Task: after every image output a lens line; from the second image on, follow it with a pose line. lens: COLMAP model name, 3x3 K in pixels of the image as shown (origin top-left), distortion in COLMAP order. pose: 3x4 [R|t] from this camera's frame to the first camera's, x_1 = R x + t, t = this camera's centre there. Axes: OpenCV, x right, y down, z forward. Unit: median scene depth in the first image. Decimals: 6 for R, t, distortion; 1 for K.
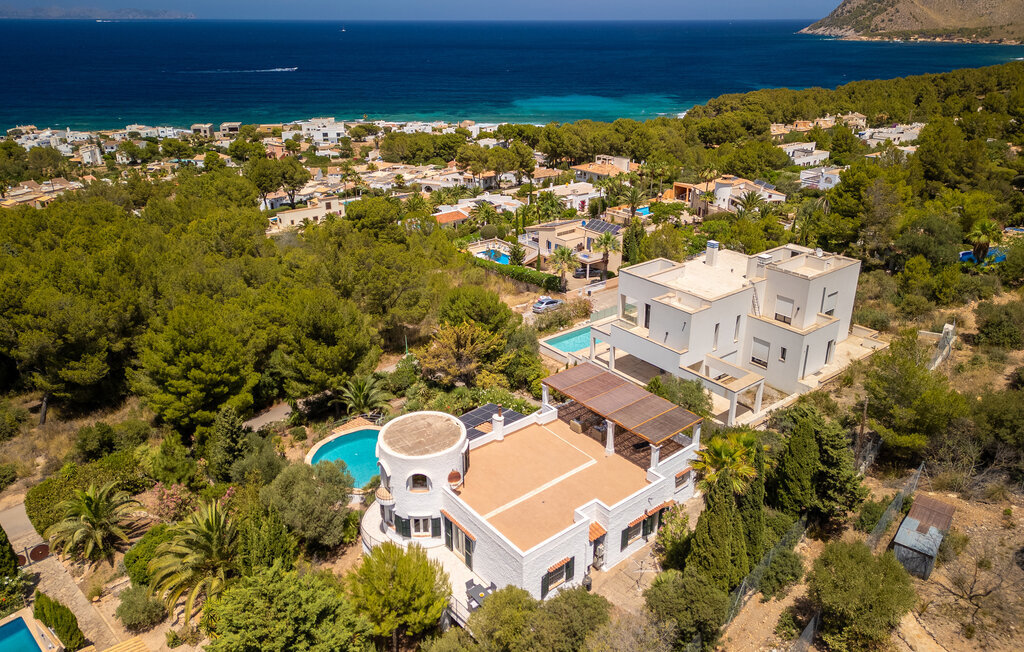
lens RADIAL K [[725.1, 0, 510.0], [0, 725.1, 291.8], [0, 0, 1]] dist [0.088821, -0.088238]
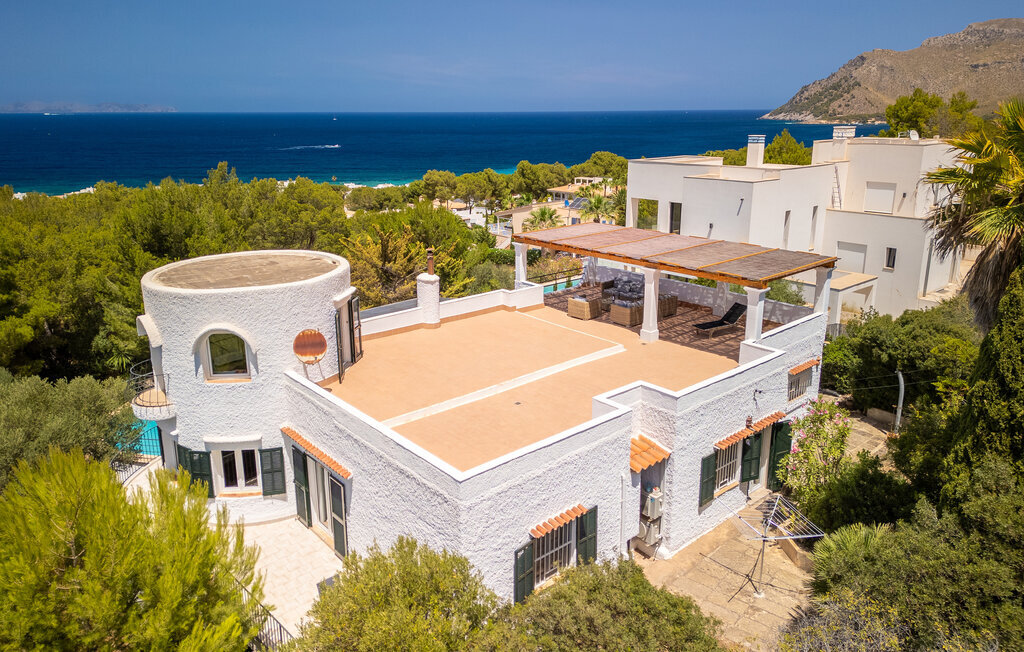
lens RADIAL K [[725.1, 0, 510.0], [0, 725.1, 291.8], [0, 0, 1]] dist [0.088821, -0.088238]
pose [[0.999387, -0.014387, 0.031930, 0.027536], [0.017899, 0.993481, -0.112585, 0.266858], [-0.030102, 0.113087, 0.993129, 0.549174]]
